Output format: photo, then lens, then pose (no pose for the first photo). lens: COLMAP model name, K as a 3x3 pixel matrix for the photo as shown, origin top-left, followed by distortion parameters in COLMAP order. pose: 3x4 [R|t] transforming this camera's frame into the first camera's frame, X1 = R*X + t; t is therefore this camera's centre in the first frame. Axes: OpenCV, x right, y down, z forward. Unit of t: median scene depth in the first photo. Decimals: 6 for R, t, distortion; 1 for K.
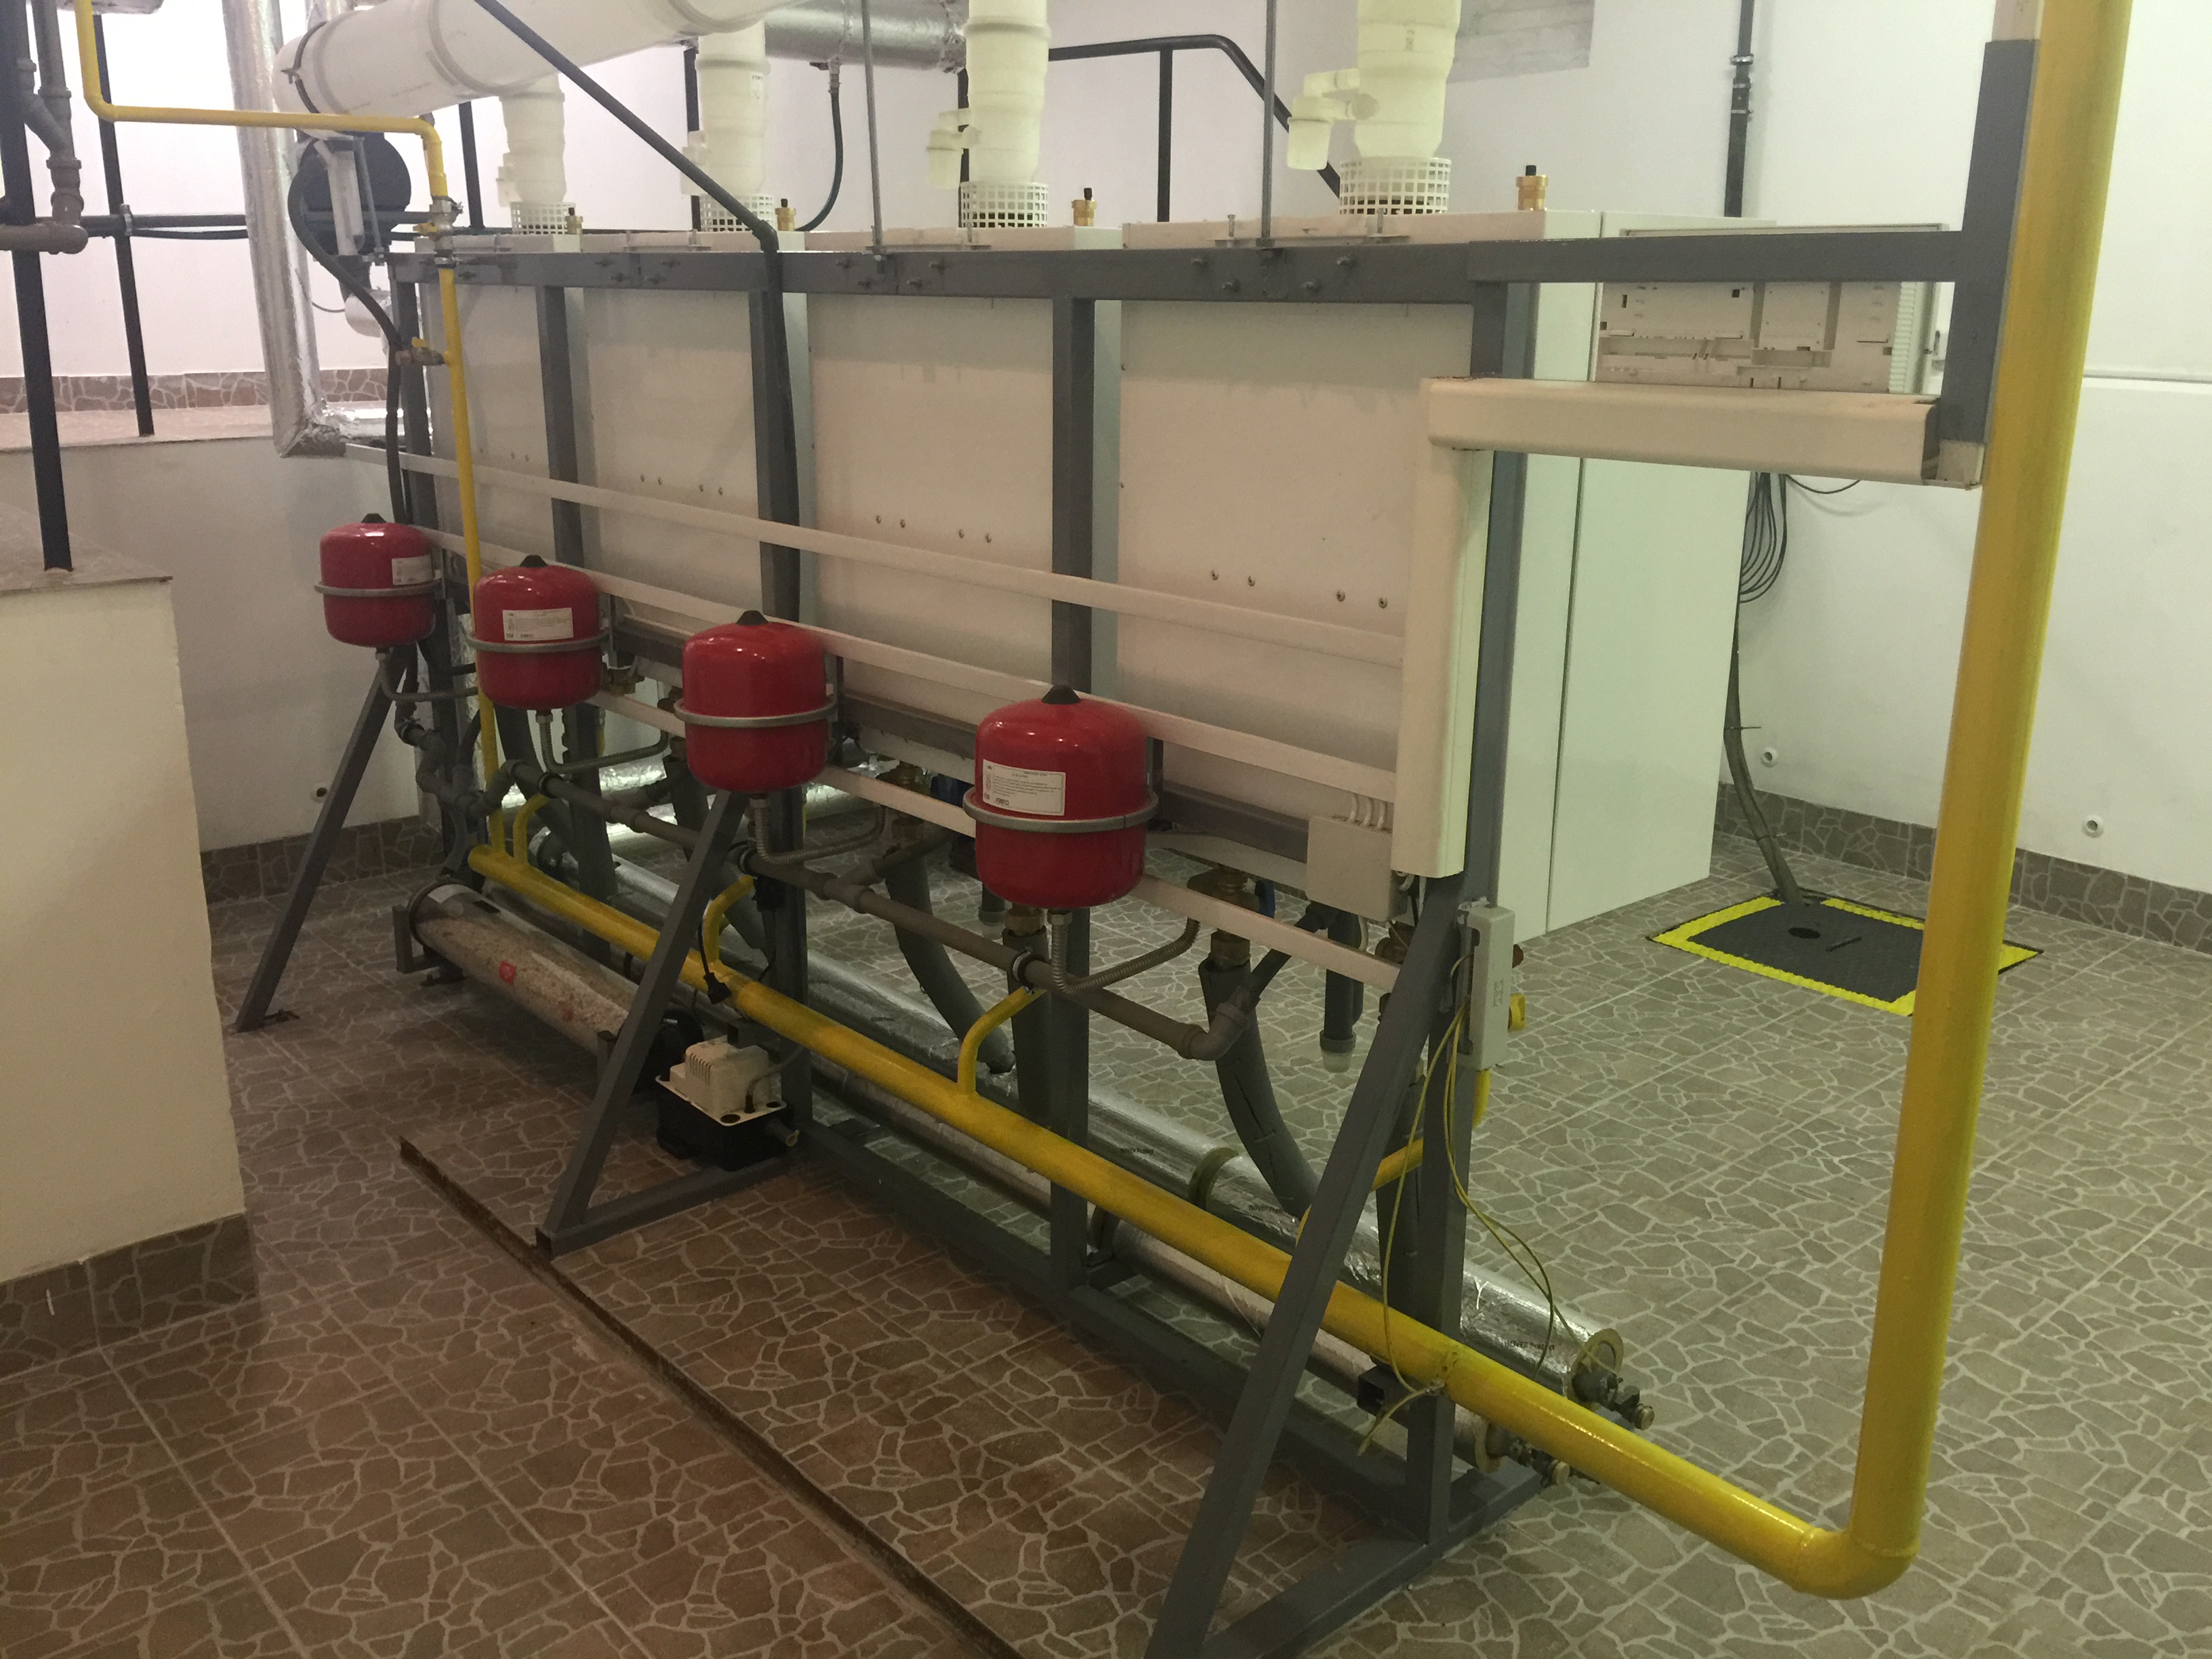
lens RADIAL K [[1896.9, 0, 1099.7], [0, 1896.9, 814.7], [0, 0, 1]] dist [0.069553, -0.115308]
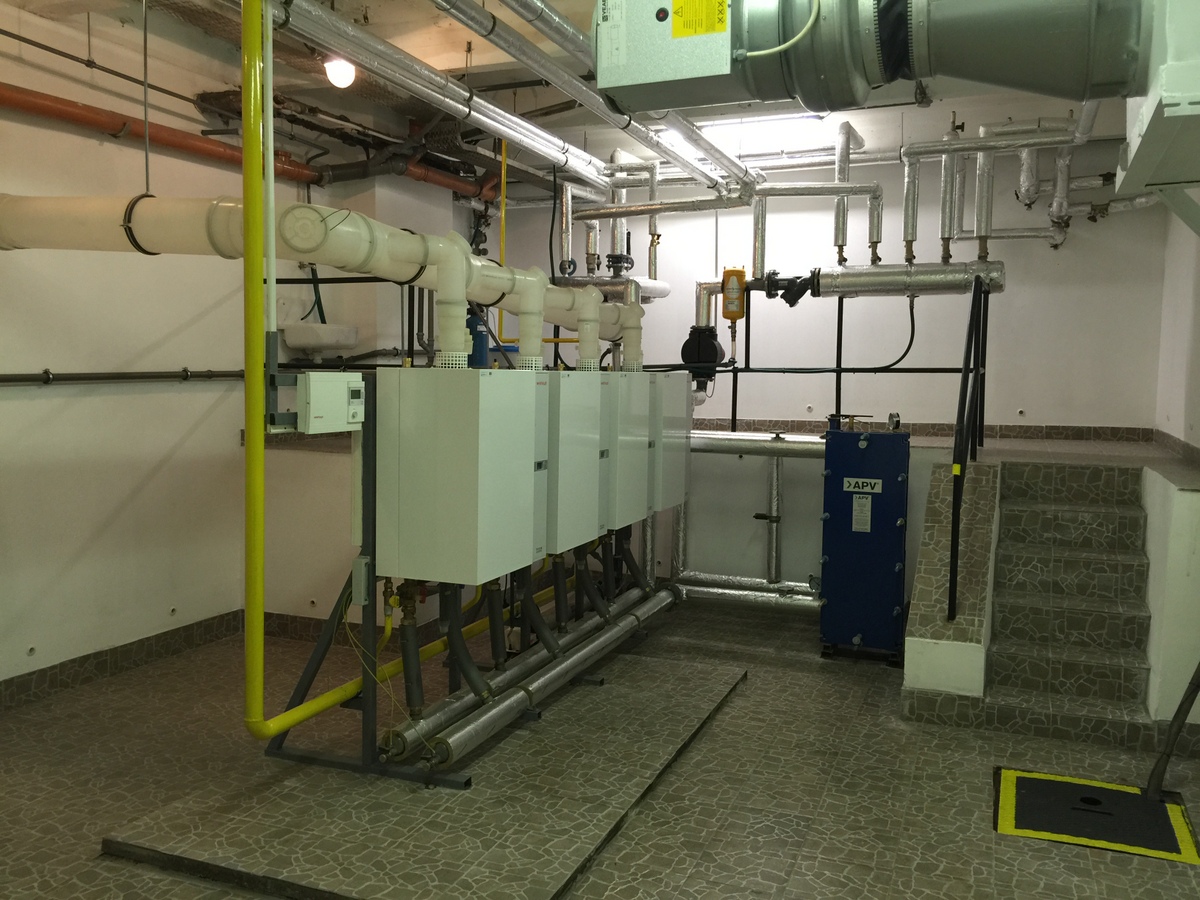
lens RADIAL K [[1029.1, 0, 593.9], [0, 1029.1, 451.9], [0, 0, 1]] dist [0.069553, -0.115308]
pose [[0.455935, 0.067720, -0.887433, 1.049572], [-0.257151, 0.964599, -0.058507, -0.067030], [0.852055, 0.254880, 0.457208, 0.232964]]
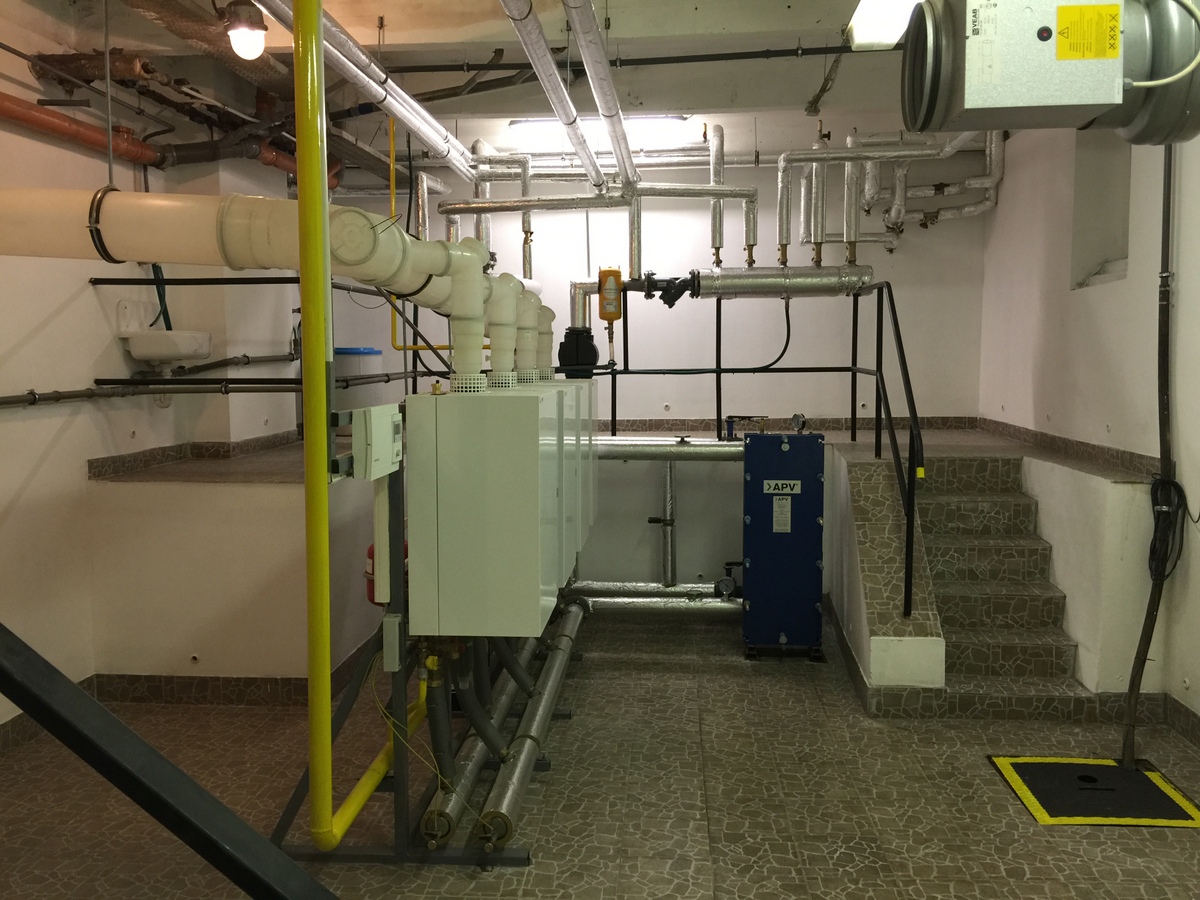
lens RADIAL K [[1029.1, 0, 602.1], [0, 1029.1, 445.4], [0, 0, 1]] dist [0.069553, -0.115308]
pose [[0.702396, 0.049898, -0.710036, 0.804784], [-0.188237, 0.975047, -0.117690, -0.040740], [0.686445, 0.216320, 0.694261, 0.024258]]
